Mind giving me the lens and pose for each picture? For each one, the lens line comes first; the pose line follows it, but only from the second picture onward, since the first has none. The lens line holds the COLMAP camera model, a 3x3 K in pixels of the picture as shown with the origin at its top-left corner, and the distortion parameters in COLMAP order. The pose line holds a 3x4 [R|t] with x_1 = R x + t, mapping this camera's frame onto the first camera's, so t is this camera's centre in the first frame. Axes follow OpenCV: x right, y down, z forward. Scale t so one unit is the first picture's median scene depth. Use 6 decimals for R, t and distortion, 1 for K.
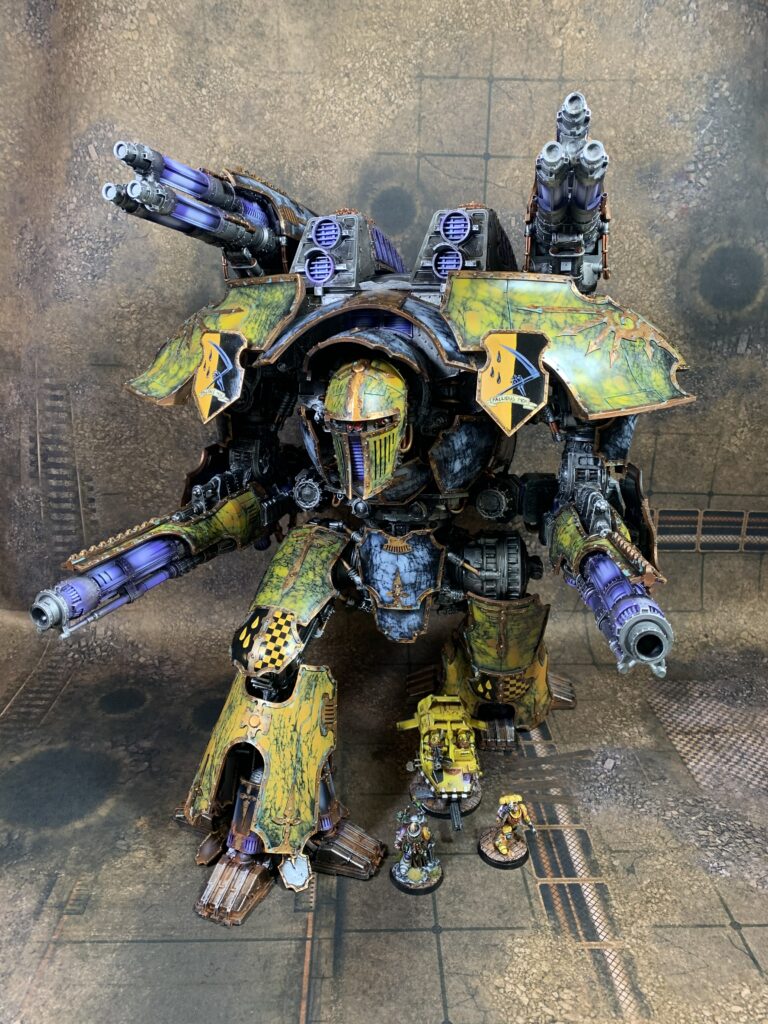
lens RADIAL K [[787.1, 0, 385.5], [0, 787.1, 508.1], [0, 0, 1]] dist [0.012340, -0.005226]
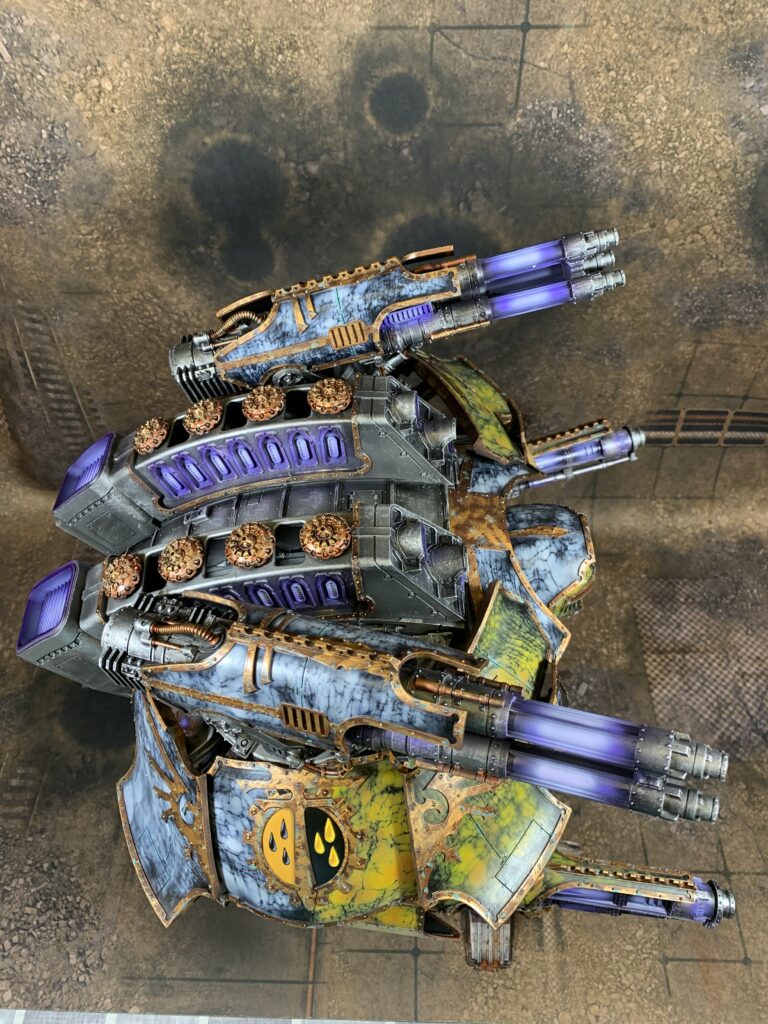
lens RADIAL K [[794.9, 0, 386.2], [0, 794.9, 511.1], [0, 0, 1]] dist [0.002408, 0.005945]
pose [[0.998216, 0.024332, -0.054527, 0.059958], [0.008062, 0.849914, 0.526859, -0.542150], [0.059163, -0.526359, 0.848202, 0.150891]]
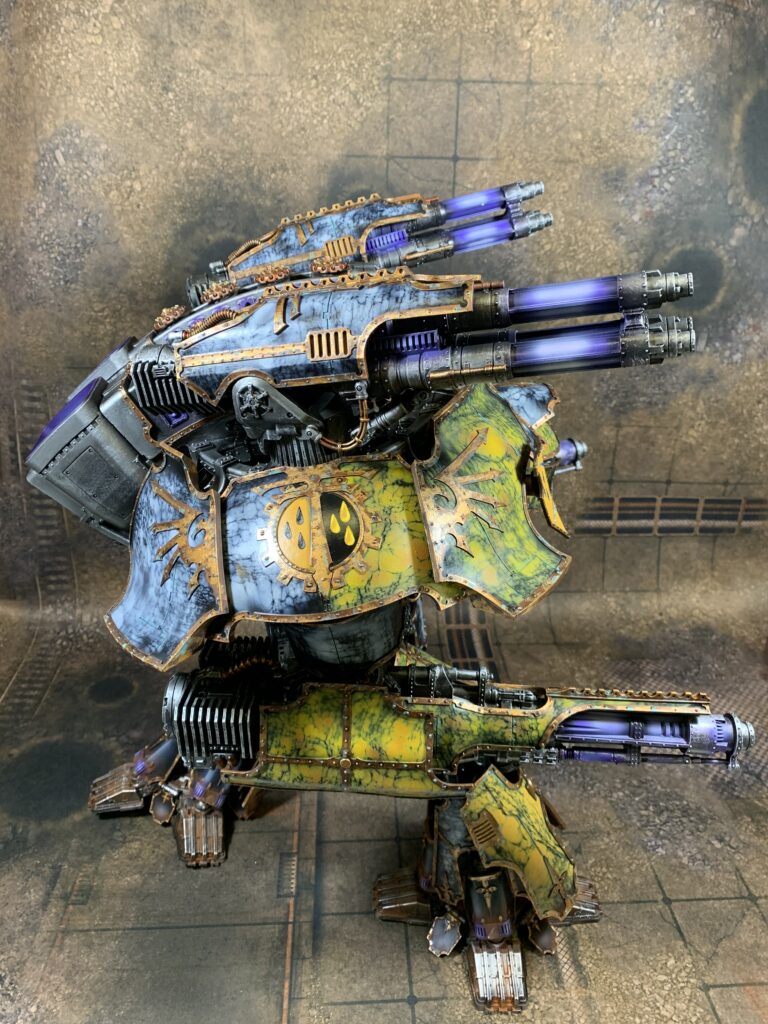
lens RADIAL K [[794.3, 0, 386.3], [0, 794.3, 504.2], [0, 0, 1]] dist [0.001001, 0.005965]
pose [[0.999590, -0.008413, 0.027362, 0.010722], [0.005716, 0.995252, 0.097165, -0.126409], [-0.028049, -0.096969, 0.994892, -0.058694]]
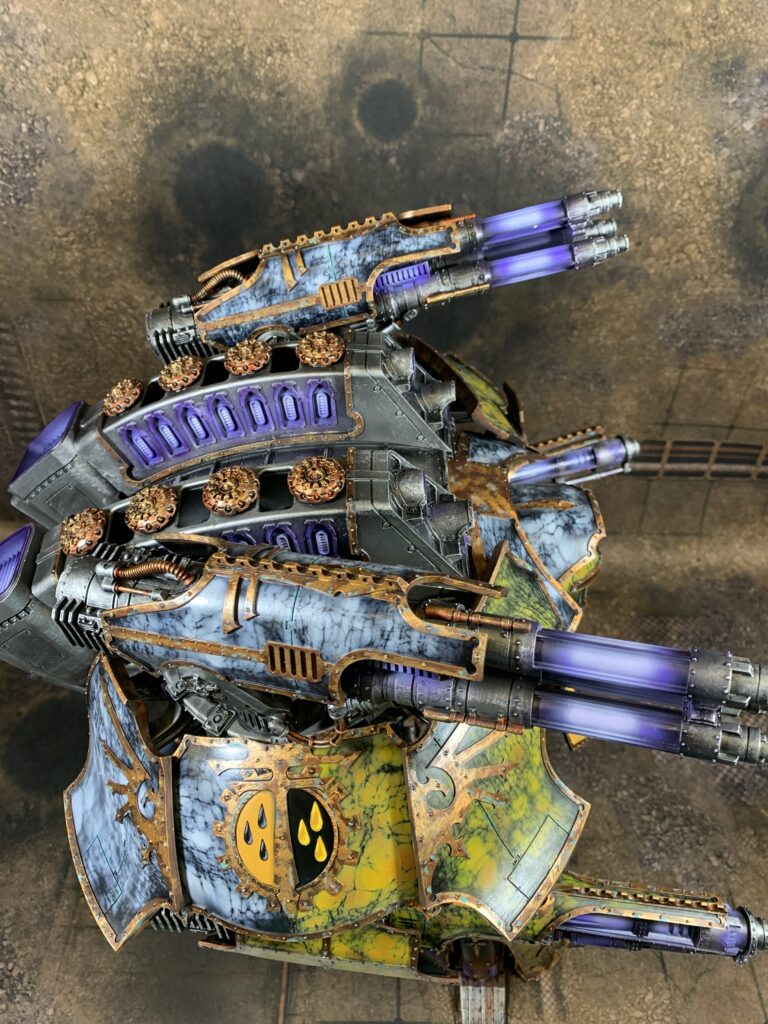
lens RADIAL K [[797.8, 0, 386.4], [0, 797.8, 506.9], [0, 0, 1]] dist [-0.001523, 0.006942]
pose [[0.999444, 0.029432, -0.015658, 0.039488], [-0.020066, 0.906160, 0.422458, -0.429357], [0.026622, -0.421909, 0.906247, 0.151754]]
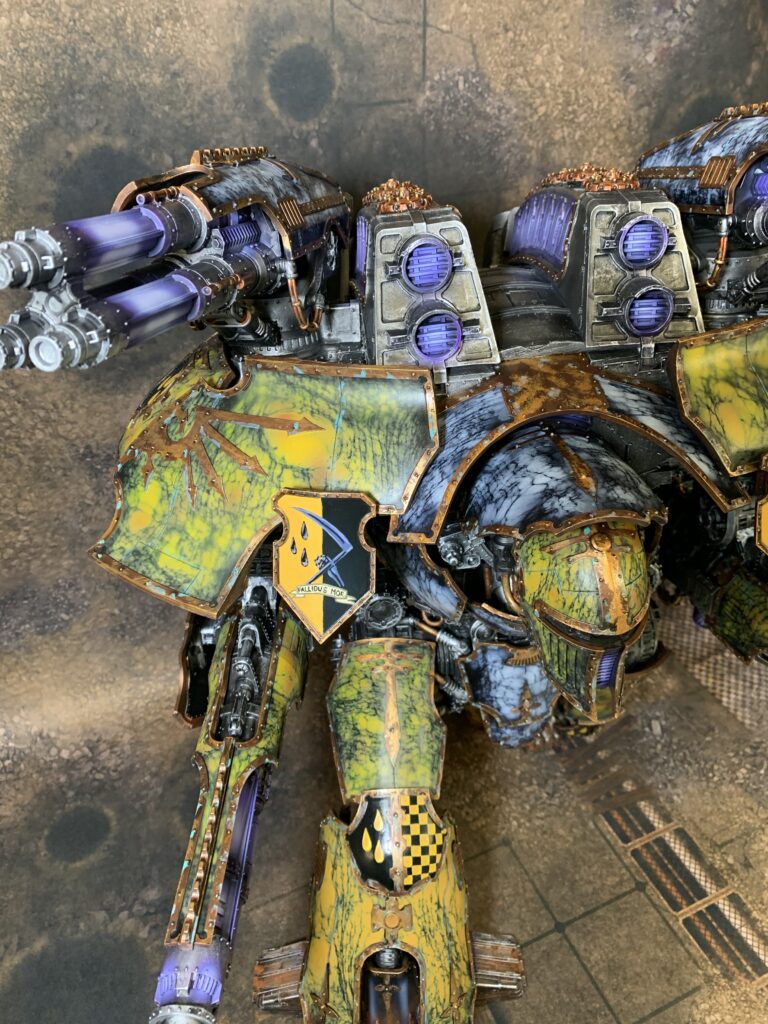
lens RADIAL K [[795.2, 0, 382.2], [0, 795.2, 507.4], [0, 0, 1]] dist [0.000402, 0.005554]
pose [[0.922390, -0.244733, 0.298834, -0.259618], [0.145679, 0.936947, 0.317661, -0.296506], [-0.357734, -0.249474, 0.899883, 0.346114]]
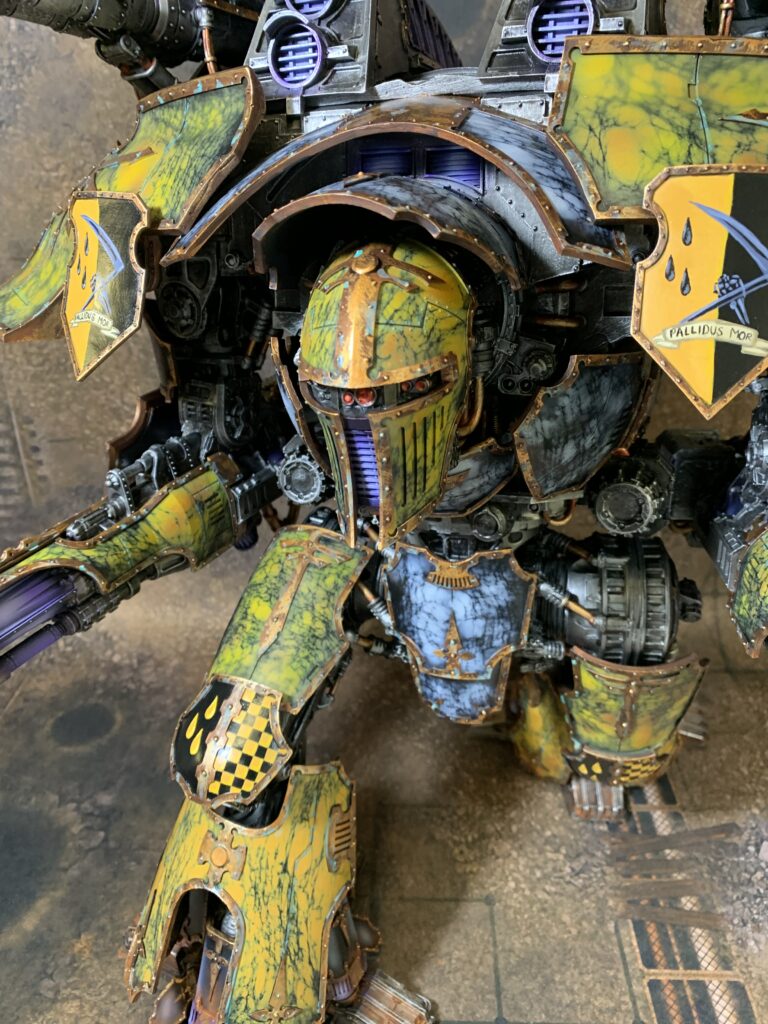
lens RADIAL K [[797.8, 0, 386.4], [0, 797.8, 506.9], [0, 0, 1]] dist [-0.001523, 0.006942]
pose [[0.997408, -0.000410, -0.071946, 0.007465], [0.010301, 0.990496, 0.137154, -0.071245], [0.071206, -0.137540, 0.987933, 0.364365]]
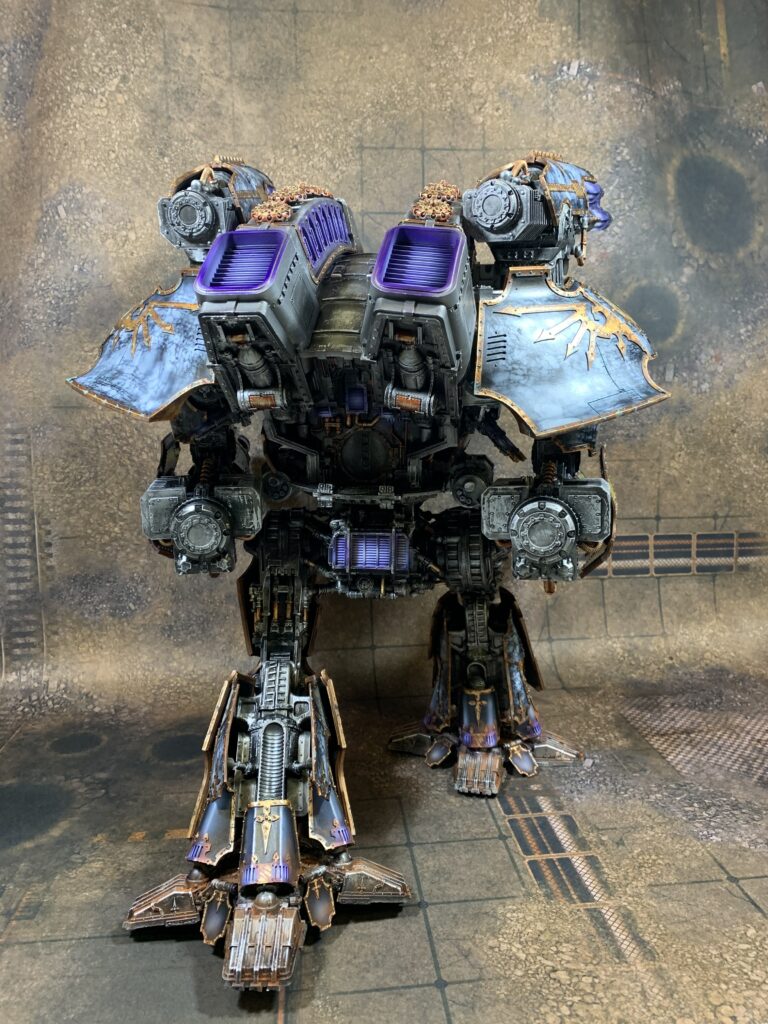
lens RADIAL K [[791.8, 0, 386.3], [0, 791.8, 504.7], [0, 0, 1]] dist [0.006383, 0.001379]
pose [[0.997098, -0.041337, 0.063930, -0.015006], [0.053370, 0.978387, -0.199776, 0.209306], [-0.054290, 0.202608, 0.977754, -0.007694]]
